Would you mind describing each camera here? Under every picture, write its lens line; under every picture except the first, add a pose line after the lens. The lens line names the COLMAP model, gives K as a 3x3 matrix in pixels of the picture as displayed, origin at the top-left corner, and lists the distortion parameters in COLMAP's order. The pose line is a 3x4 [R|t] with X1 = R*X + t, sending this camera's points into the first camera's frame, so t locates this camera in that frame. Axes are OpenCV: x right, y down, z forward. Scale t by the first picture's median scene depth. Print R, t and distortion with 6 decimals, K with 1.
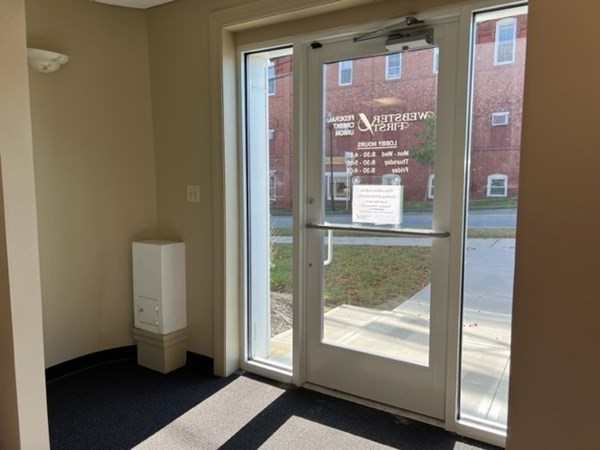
lens RADIAL K [[454.1, 0, 299.8], [0, 454.1, 225.3], [0, 0, 1]] dist [0.035627, -0.000011]
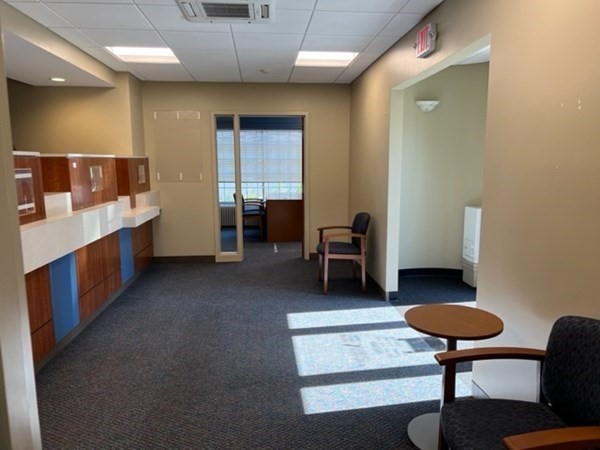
lens RADIAL K [[454.1, 0, 300.0], [0, 454.1, 225.4], [0, 0, 1]] dist [0.035627, -0.000011]
pose [[0.597392, 0.115157, -0.793638, 0.609717], [-0.094989, 0.992830, 0.072559, 0.045704], [0.796304, 0.032040, 0.604047, -0.486599]]
